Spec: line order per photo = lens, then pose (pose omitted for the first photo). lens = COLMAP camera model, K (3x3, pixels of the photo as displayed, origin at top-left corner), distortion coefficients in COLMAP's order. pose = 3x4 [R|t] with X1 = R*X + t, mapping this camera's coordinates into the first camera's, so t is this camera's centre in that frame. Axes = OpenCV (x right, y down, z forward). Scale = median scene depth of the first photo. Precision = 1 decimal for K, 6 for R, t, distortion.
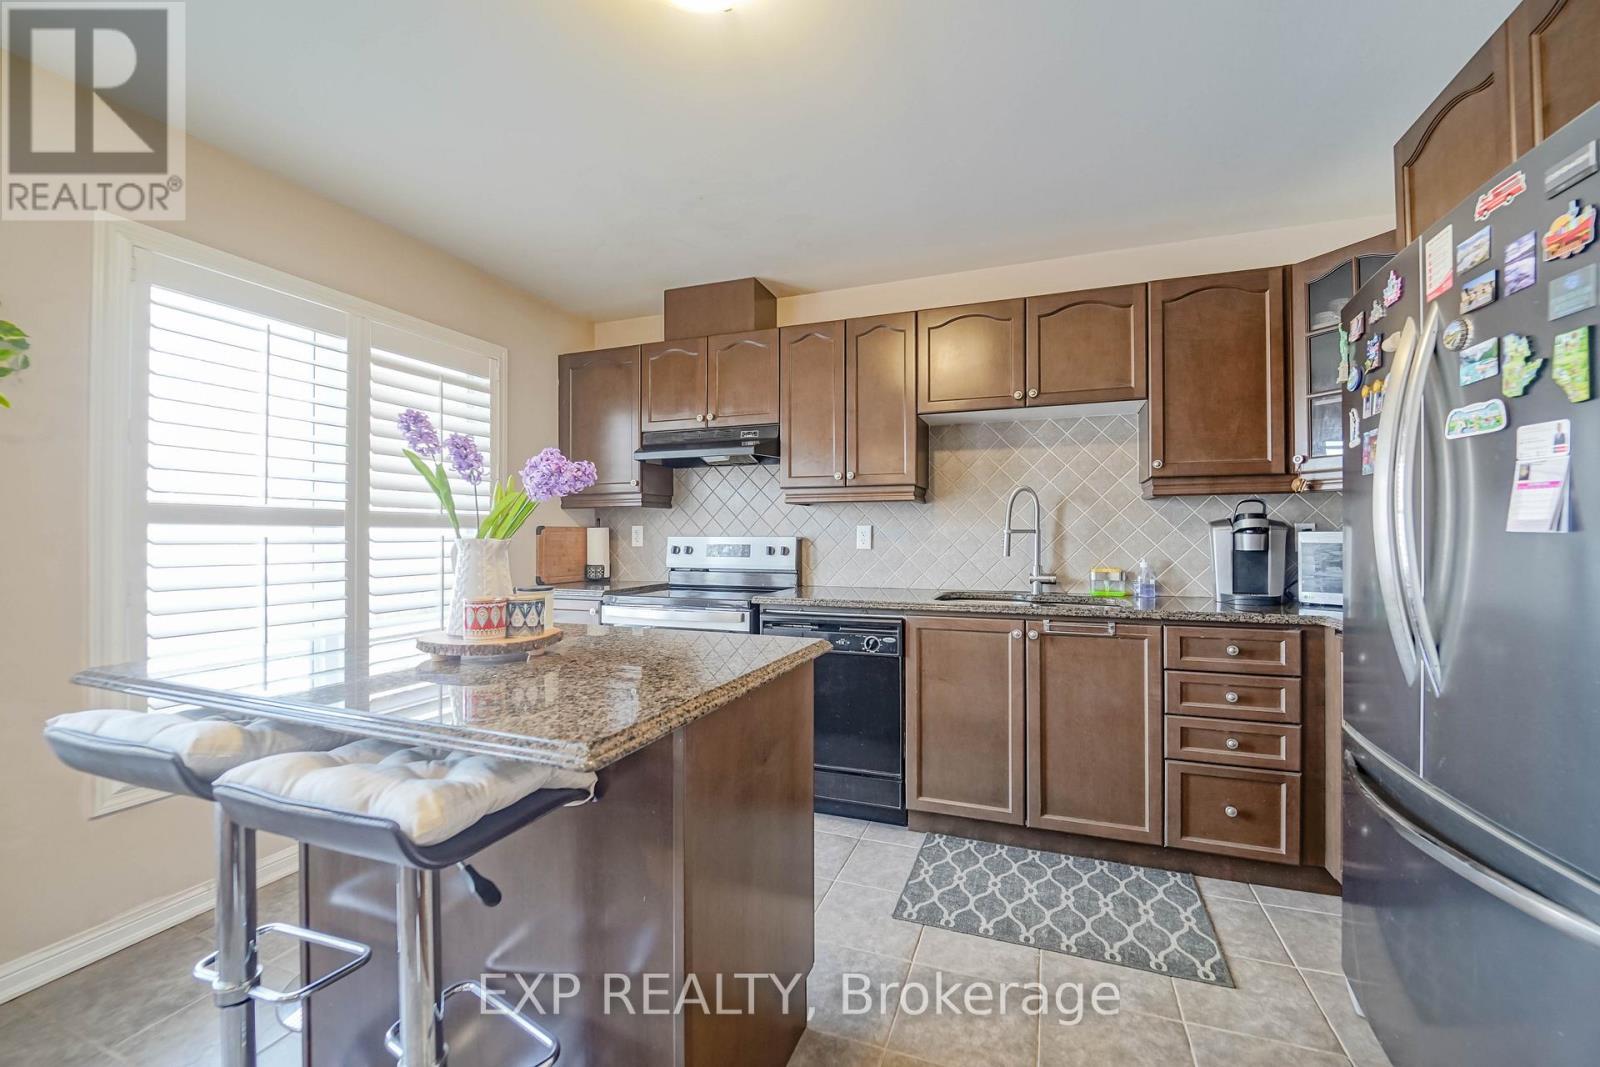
lens RADIAL K [[657.9, 0, 794.3], [0, 657.9, 532.0], [0, 0, 1]] dist [-0.020391, 0.002258]
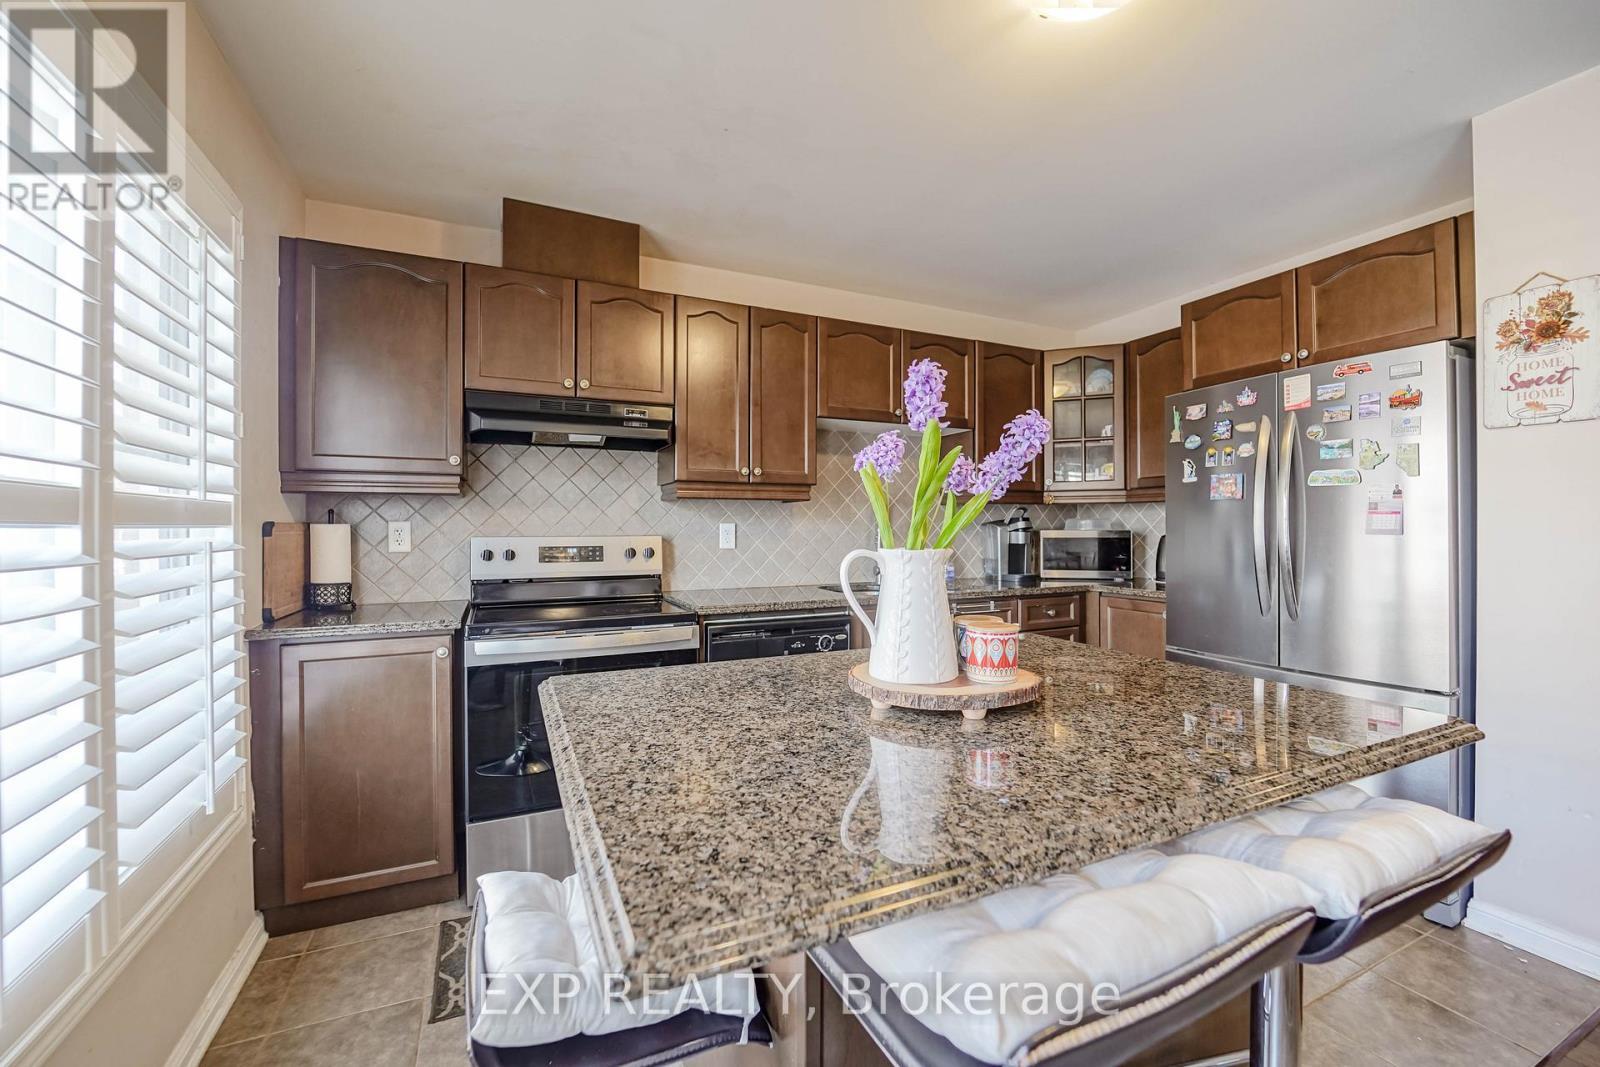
lens RADIAL K [[657.9, 0, 802.3], [0, 657.9, 530.7], [0, 0, 1]] dist [-0.020391, 0.002258]
pose [[0.685586, -0.003396, 0.727984, -0.516244], [-0.002655, 0.999971, 0.007165, -0.006883], [-0.727987, -0.006845, 0.685557, 0.274910]]
